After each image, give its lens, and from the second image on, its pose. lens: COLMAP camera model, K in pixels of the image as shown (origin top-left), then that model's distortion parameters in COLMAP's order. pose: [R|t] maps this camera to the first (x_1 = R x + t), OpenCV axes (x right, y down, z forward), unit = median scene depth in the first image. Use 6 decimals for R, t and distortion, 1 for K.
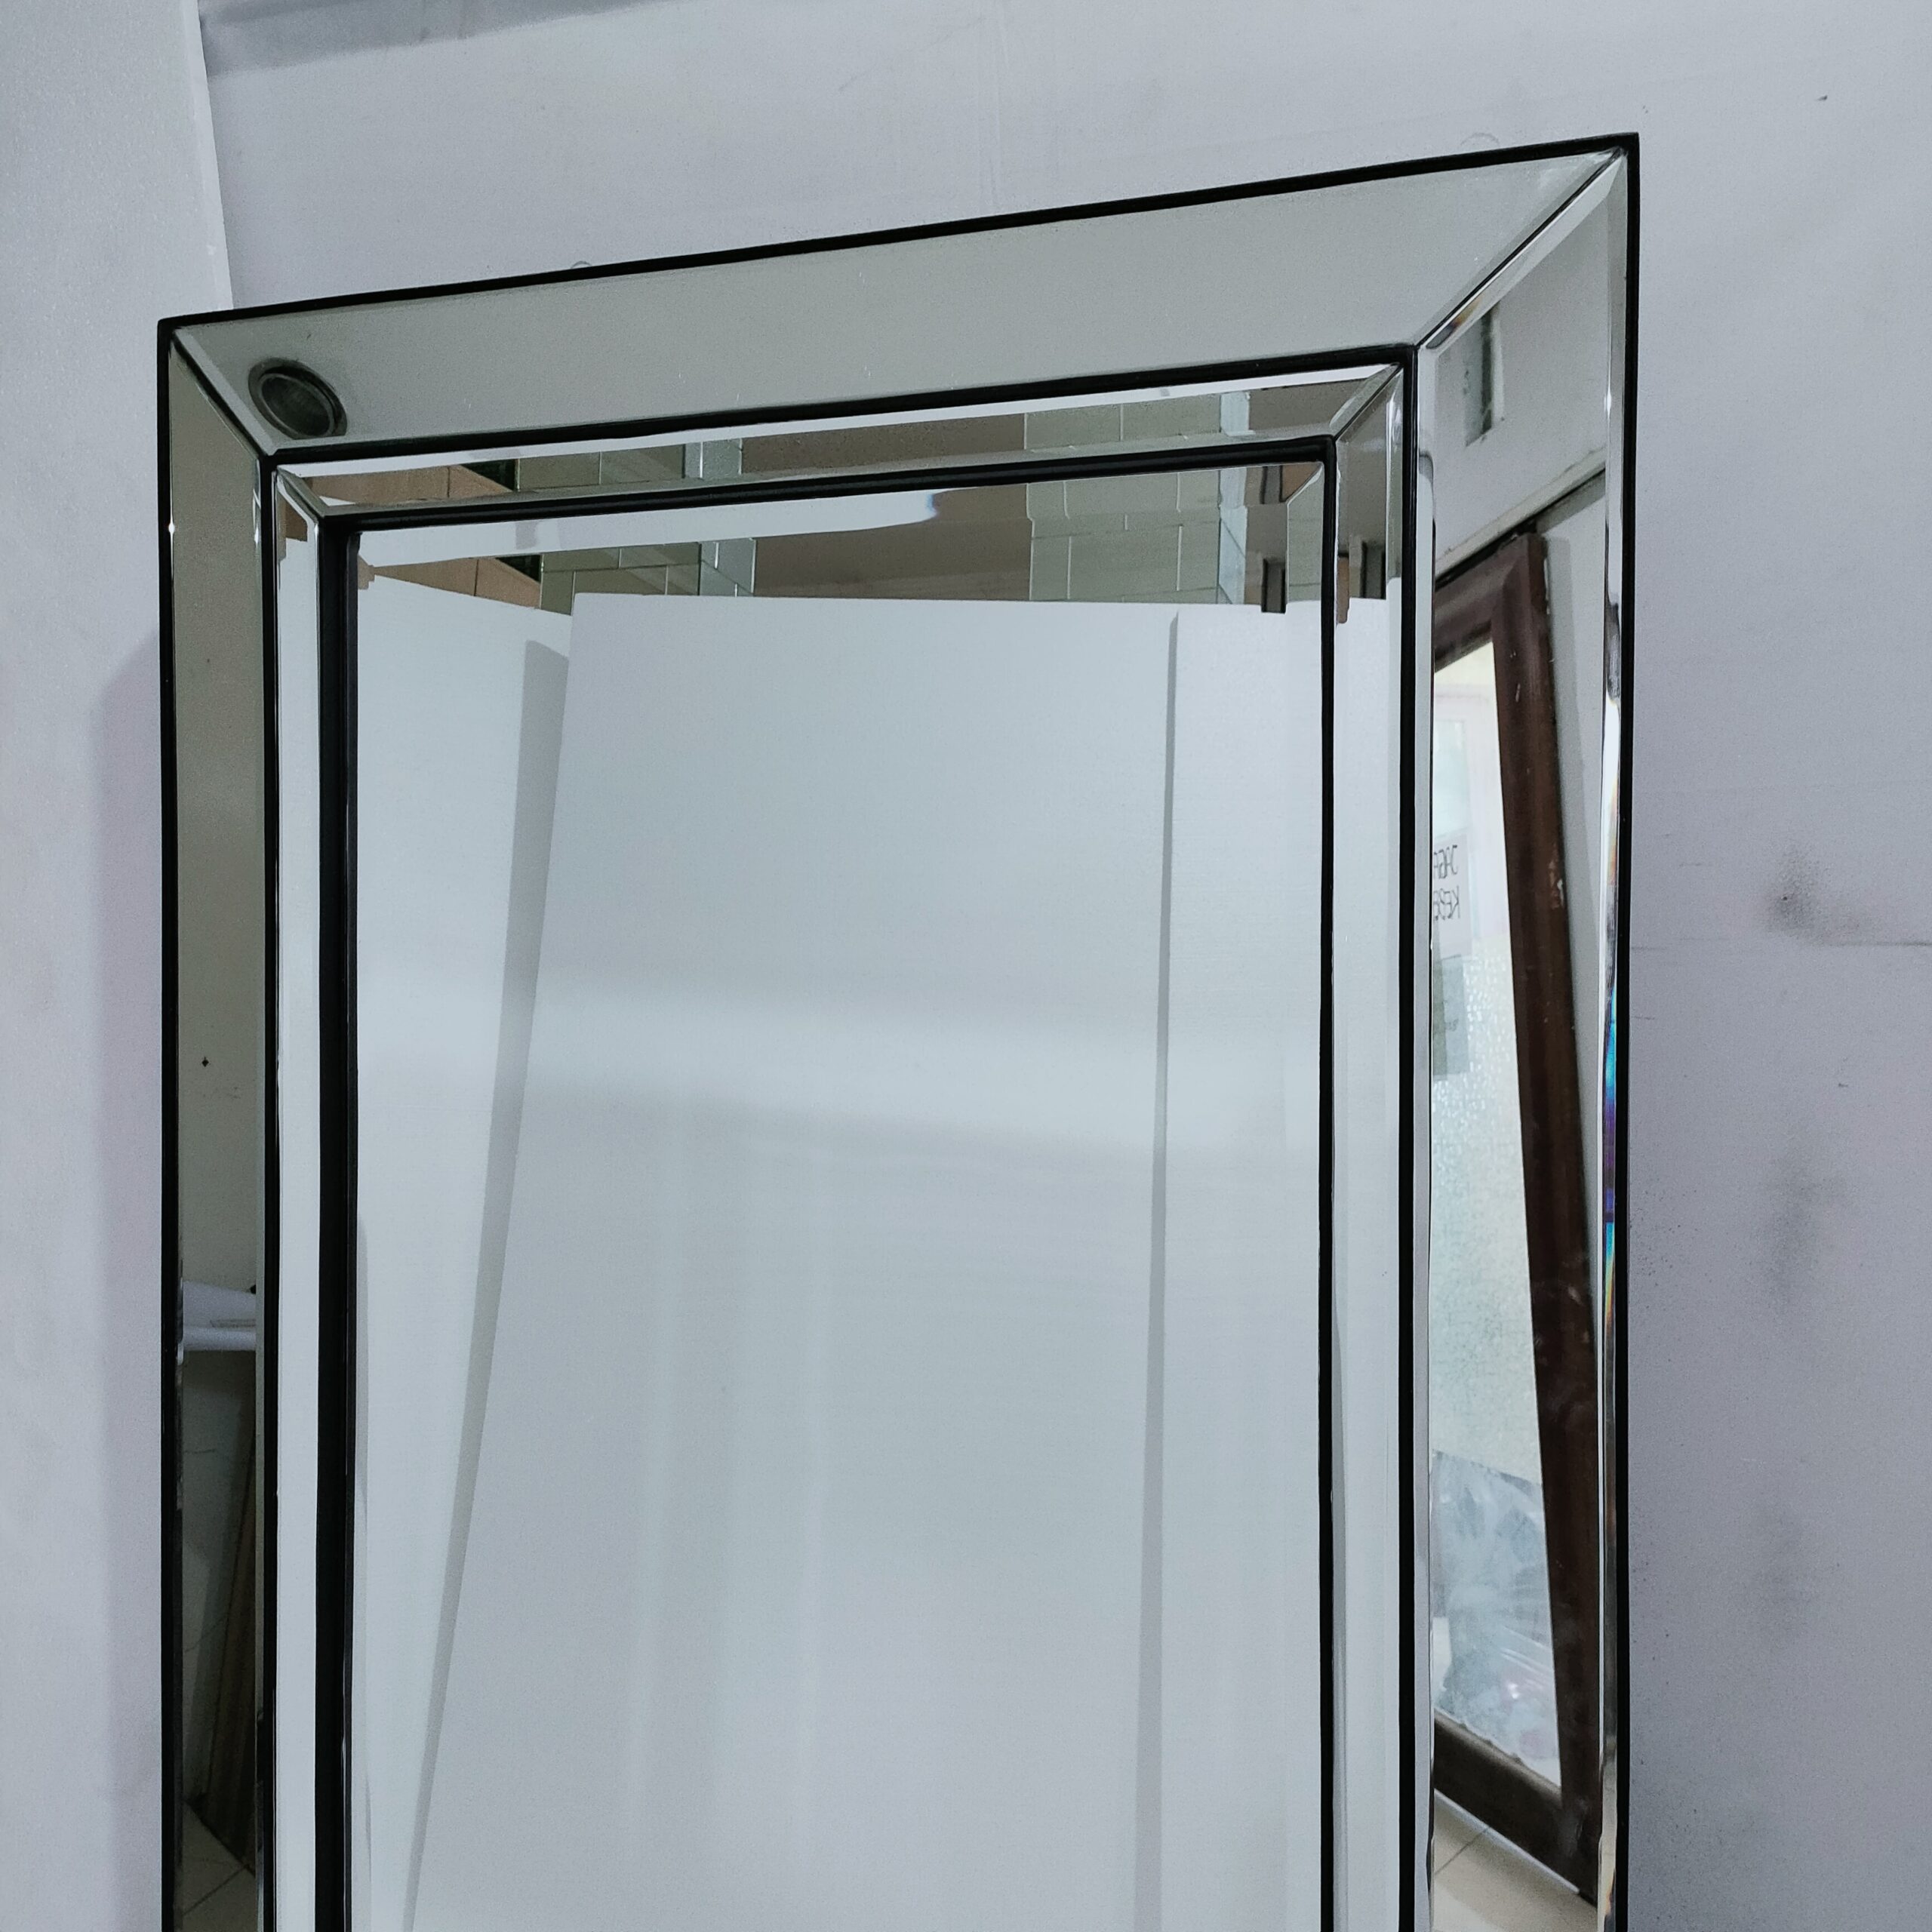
lens RADIAL K [[1885.4, 0, 967.1], [0, 1885.4, 948.9], [0, 0, 1]] dist [0.049145, -0.075904]
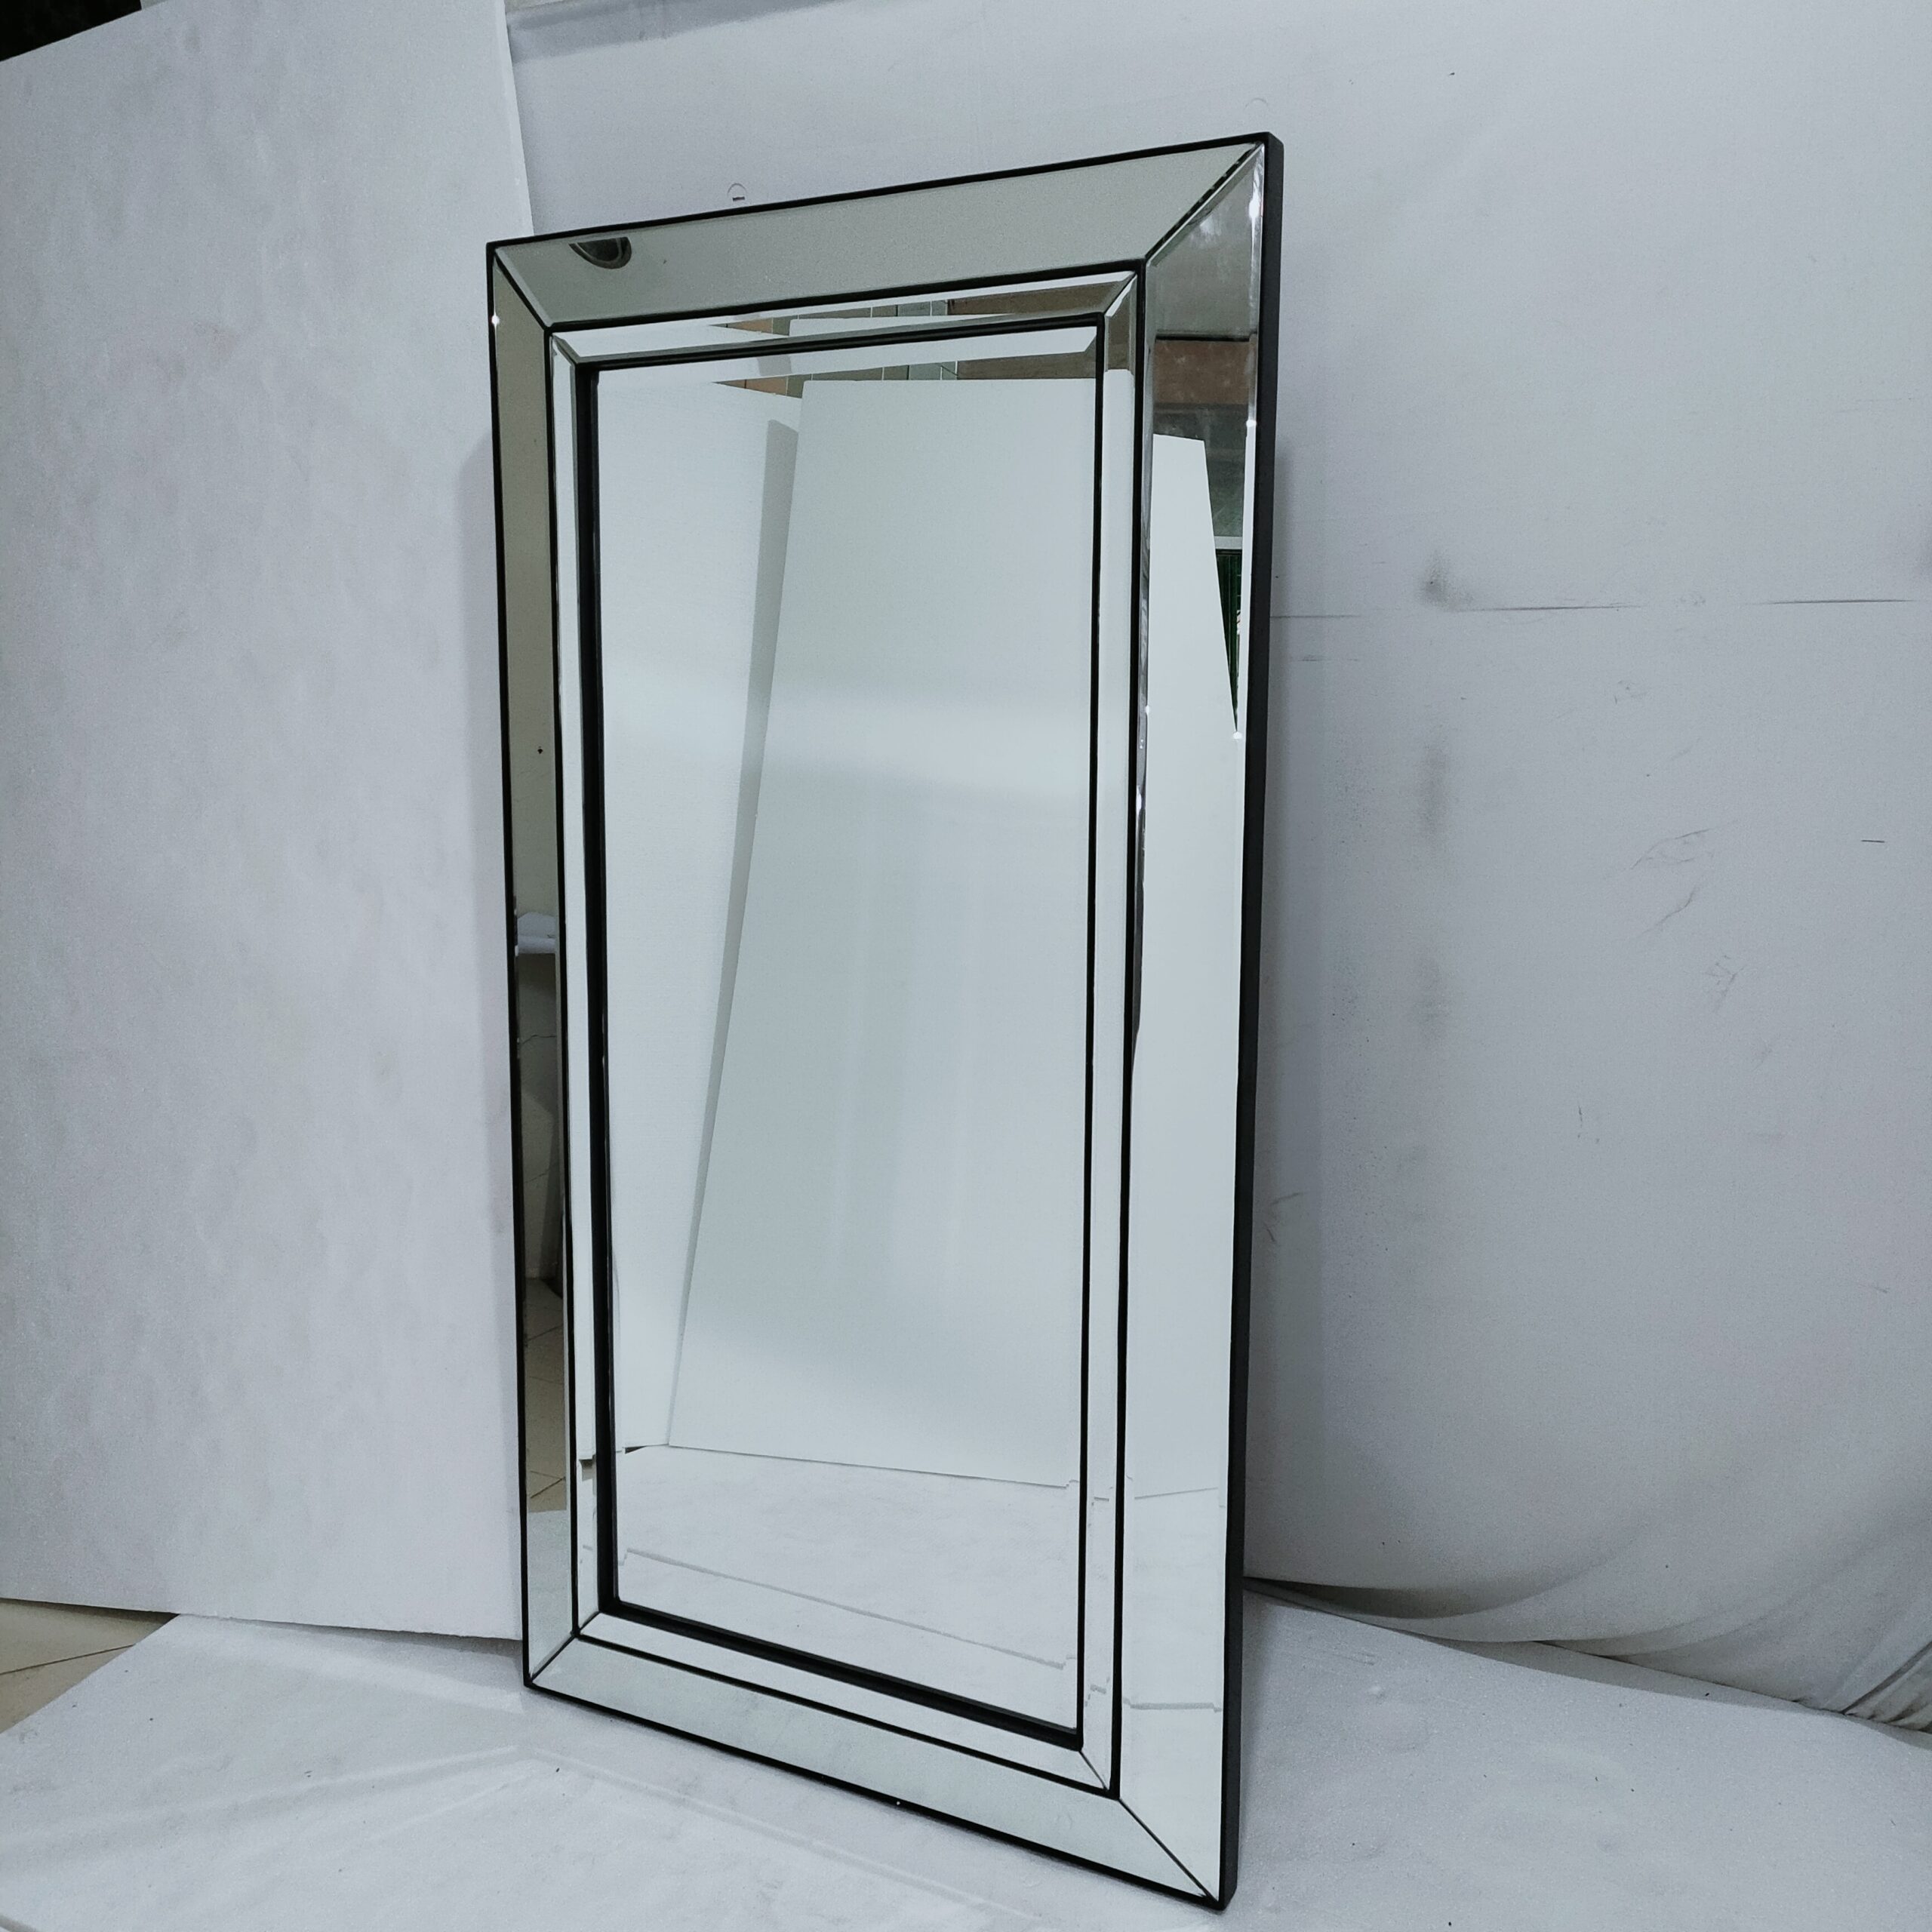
lens RADIAL K [[1887.7, 0, 952.2], [0, 1887.7, 953.0], [0, 0, 1]] dist [0.085531, -0.128170]
pose [[0.984123, 0.028492, -0.175185, 0.269303], [-0.006822, 0.992374, 0.123075, 0.076433], [0.177356, -0.119926, 0.976812, -0.598472]]
